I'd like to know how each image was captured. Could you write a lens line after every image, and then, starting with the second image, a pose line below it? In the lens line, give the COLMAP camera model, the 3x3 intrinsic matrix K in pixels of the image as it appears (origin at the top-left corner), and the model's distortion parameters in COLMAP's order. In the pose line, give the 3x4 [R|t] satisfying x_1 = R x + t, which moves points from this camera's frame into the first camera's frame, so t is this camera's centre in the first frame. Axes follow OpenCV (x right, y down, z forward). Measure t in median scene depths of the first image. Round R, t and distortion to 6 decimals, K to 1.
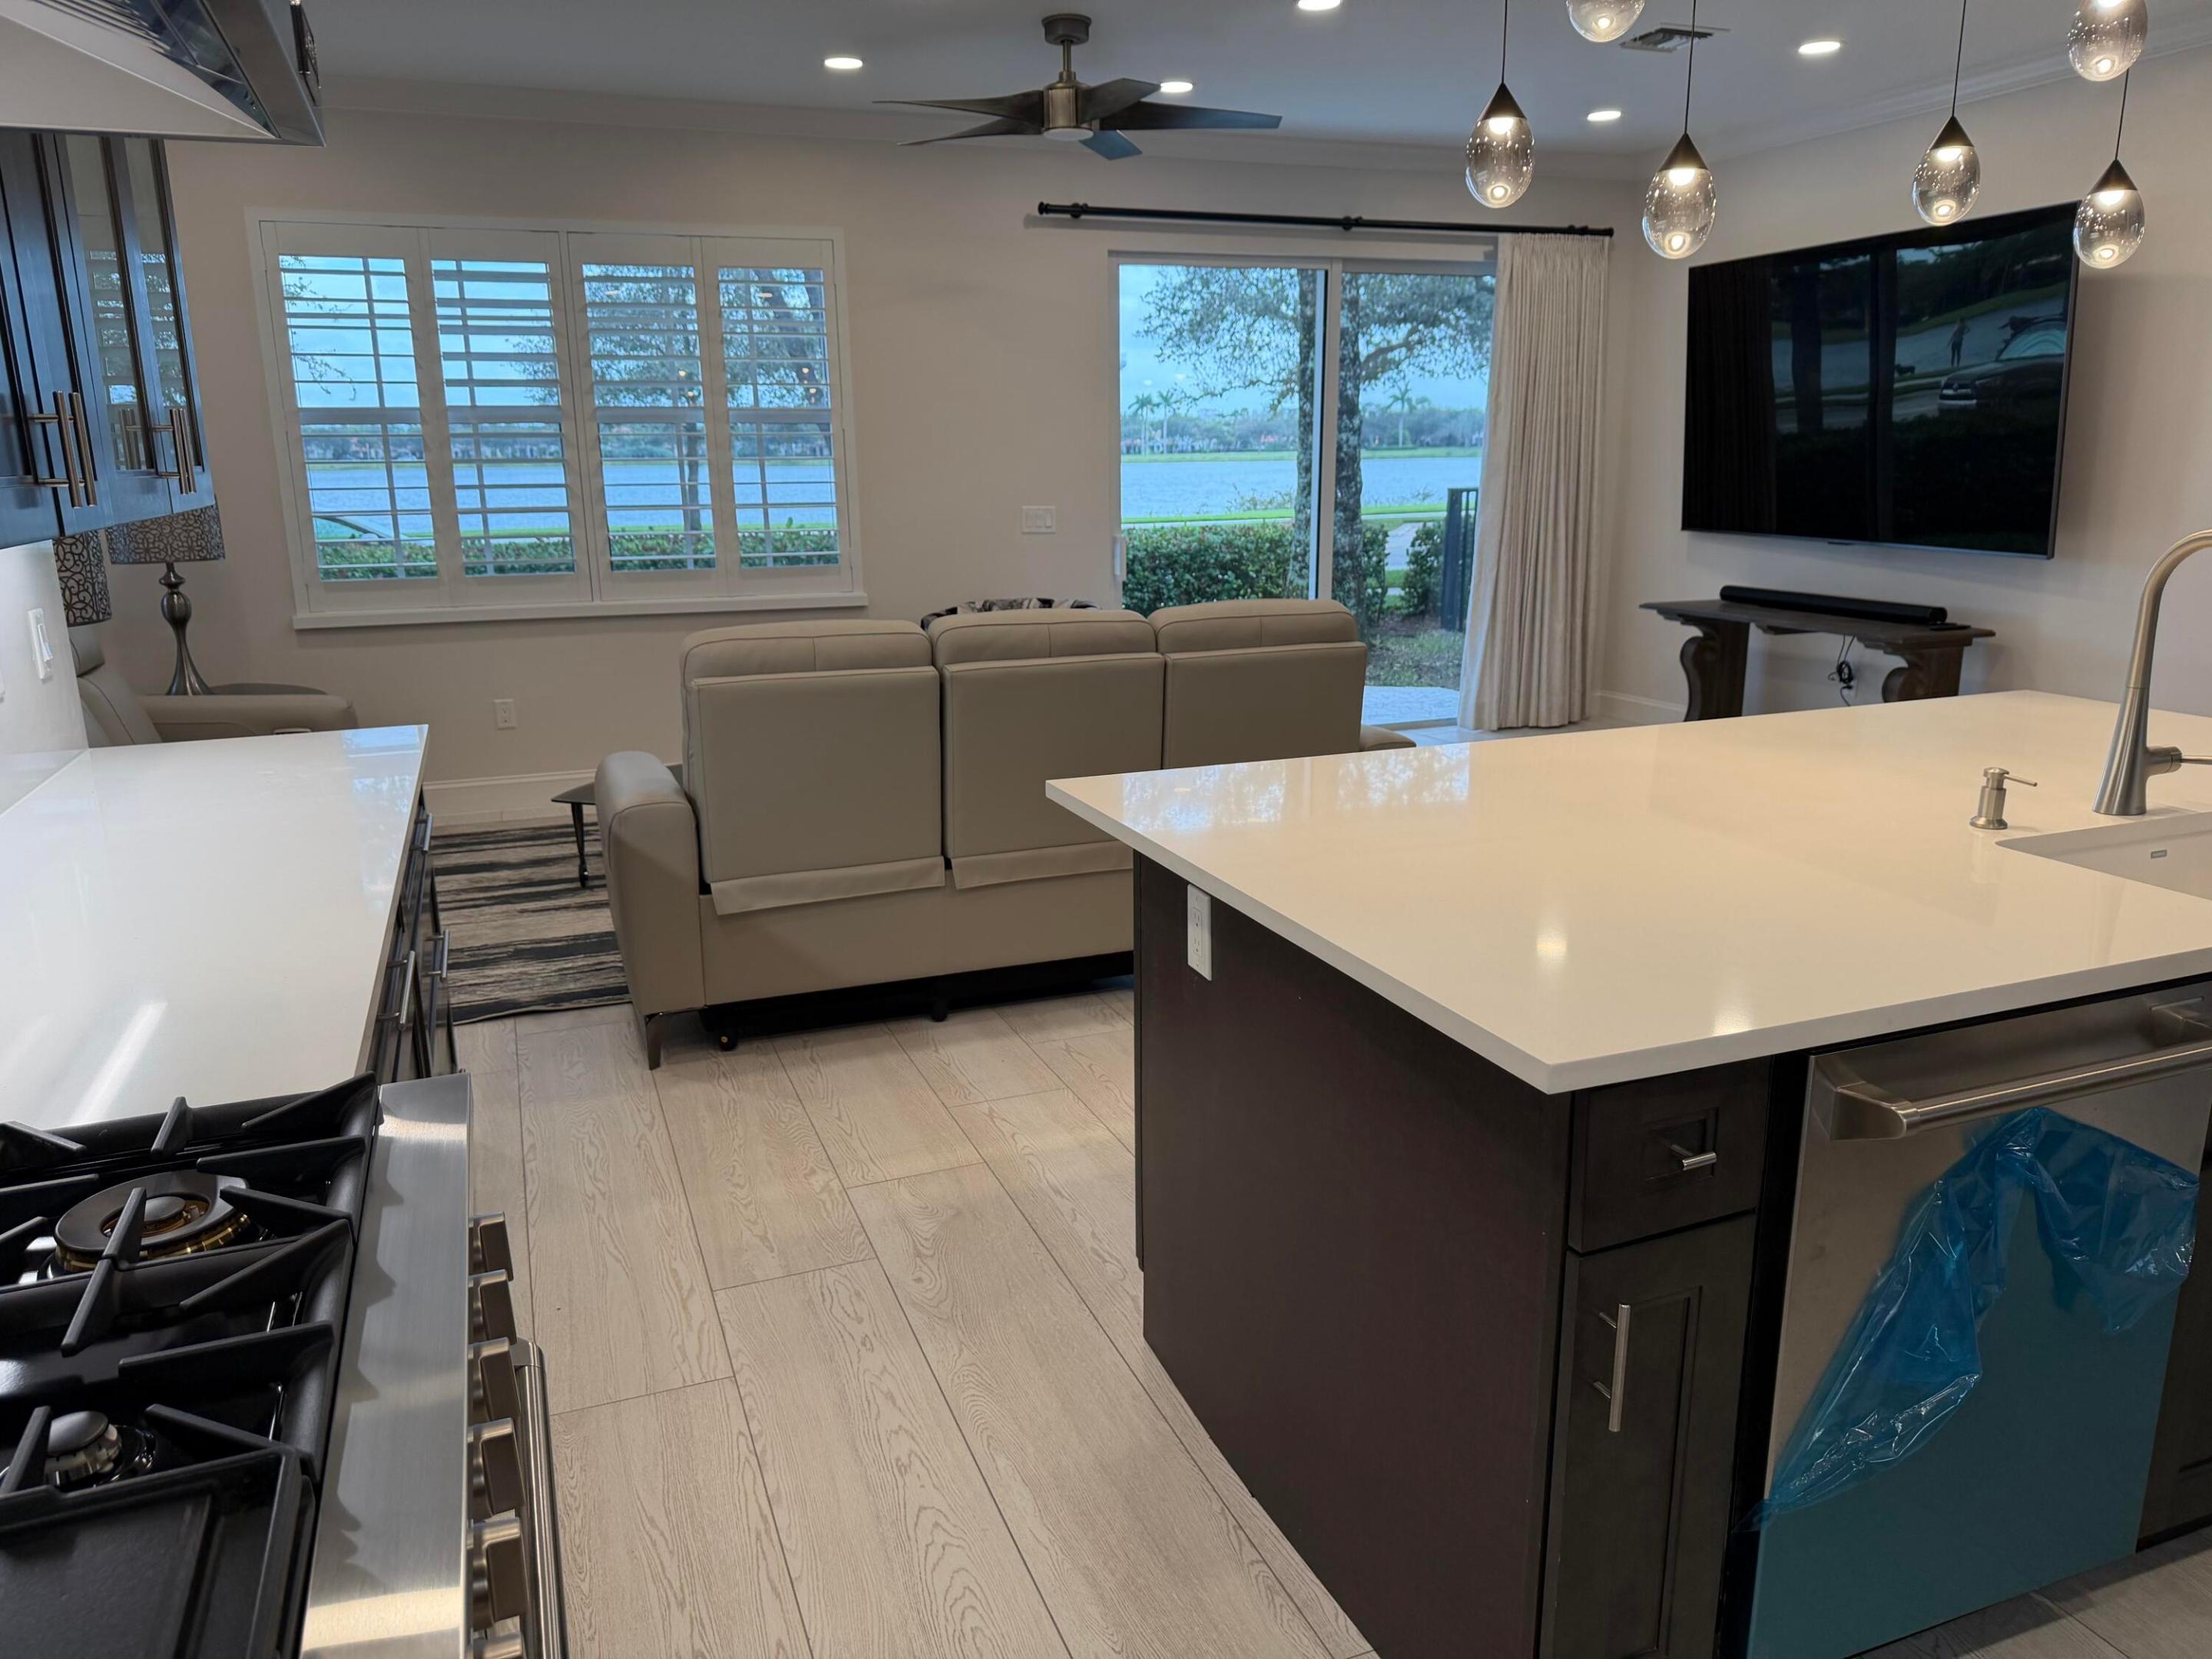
lens RADIAL K [[1550.8, 0, 1099.5], [0, 1550.8, 840.0], [0, 0, 1]] dist [0.062654, -0.071680]
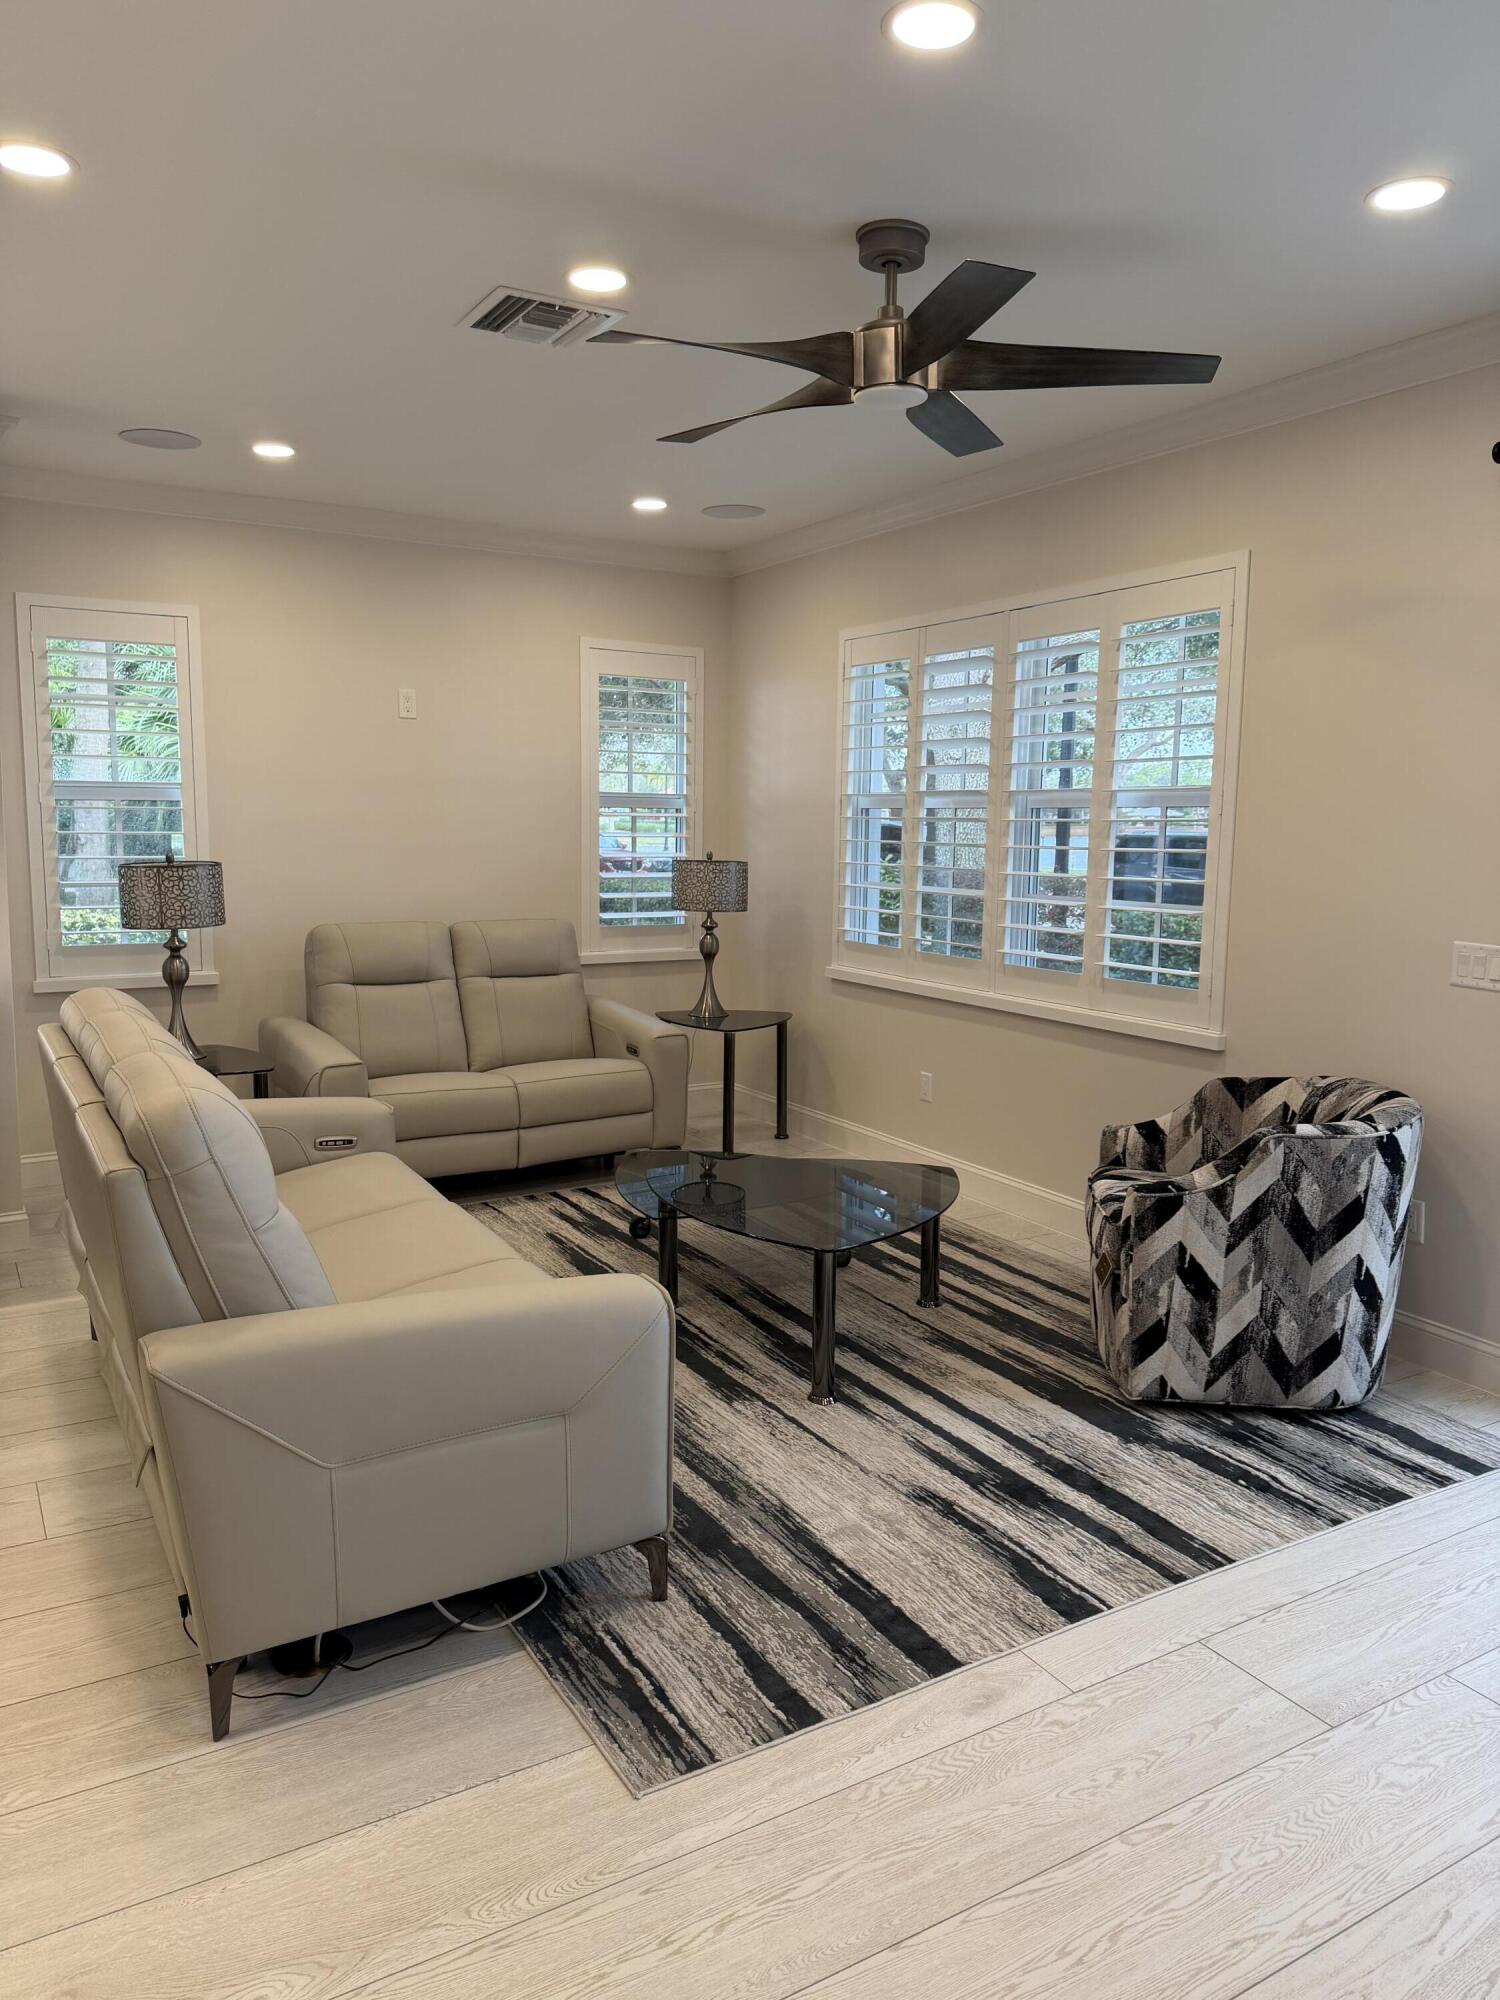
lens RADIAL K [[1392.1, 0, 760.6], [0, 1392.1, 995.7], [0, 0, 1]] dist [0.069092, -0.099721]
pose [[0.168191, 0.140382, -0.975707, 0.466246], [-0.253681, 0.962634, 0.094772, -0.193263], [0.952553, 0.231579, 0.197519, 0.698028]]
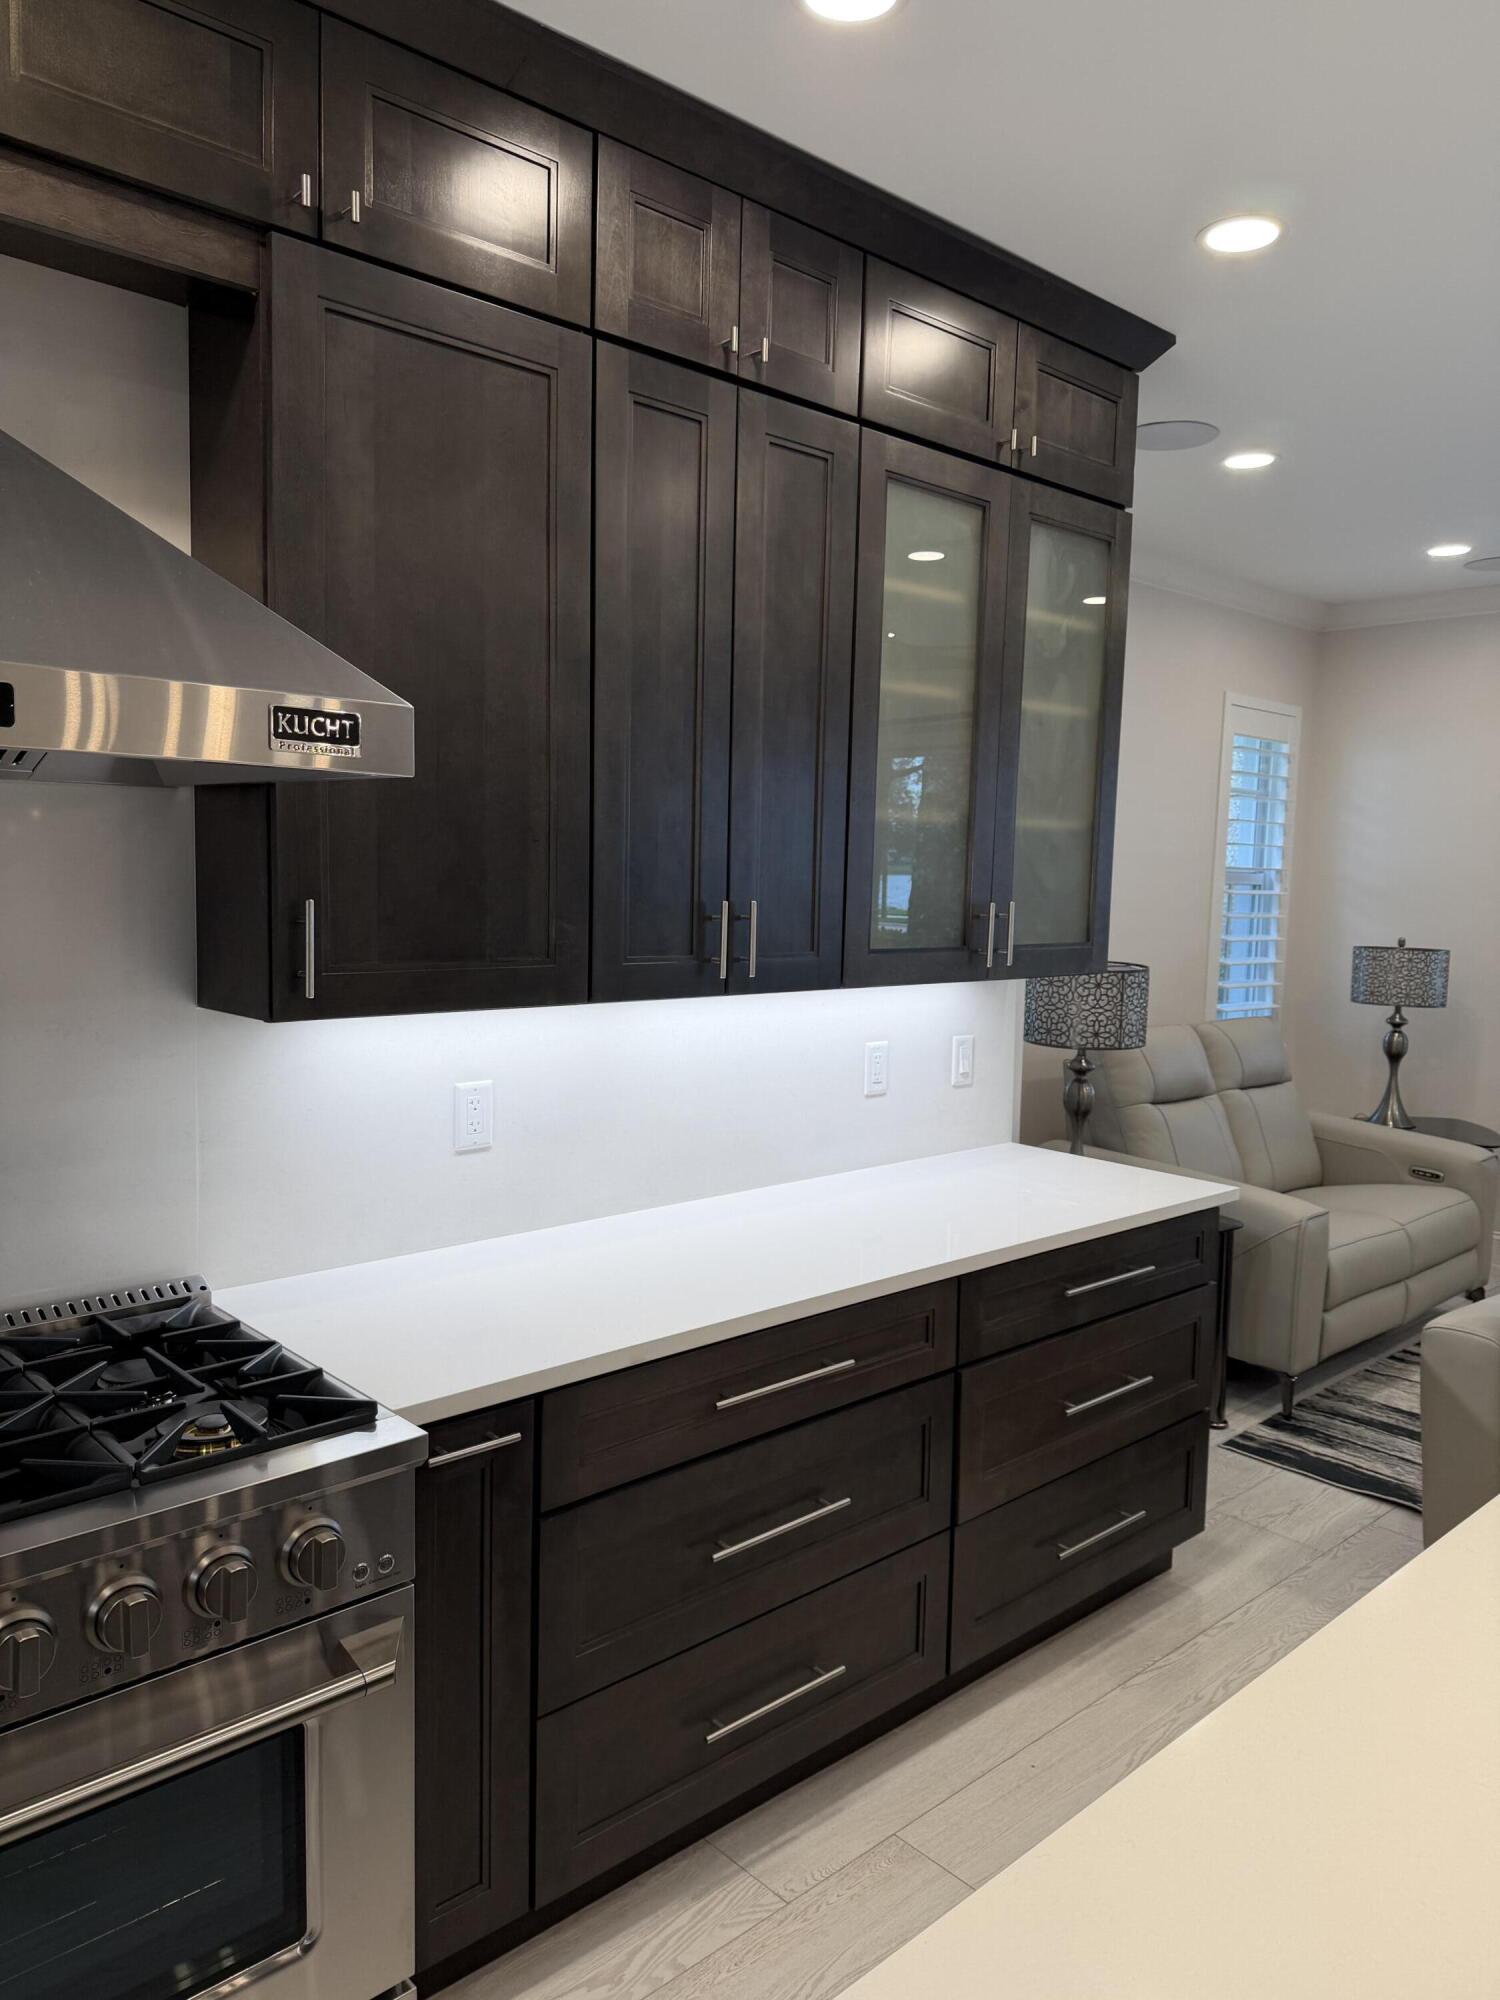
lens RADIAL K [[1402.1, 0, 750.0], [0, 1402.1, 1000.0], [0, 0, 1]] dist [0.062654, -0.071680]
pose [[0.365168, 0.106935, -0.924780, 0.160453], [-0.253717, 0.967208, 0.011656, -0.061086], [0.895701, 0.230376, 0.380325, 0.153938]]
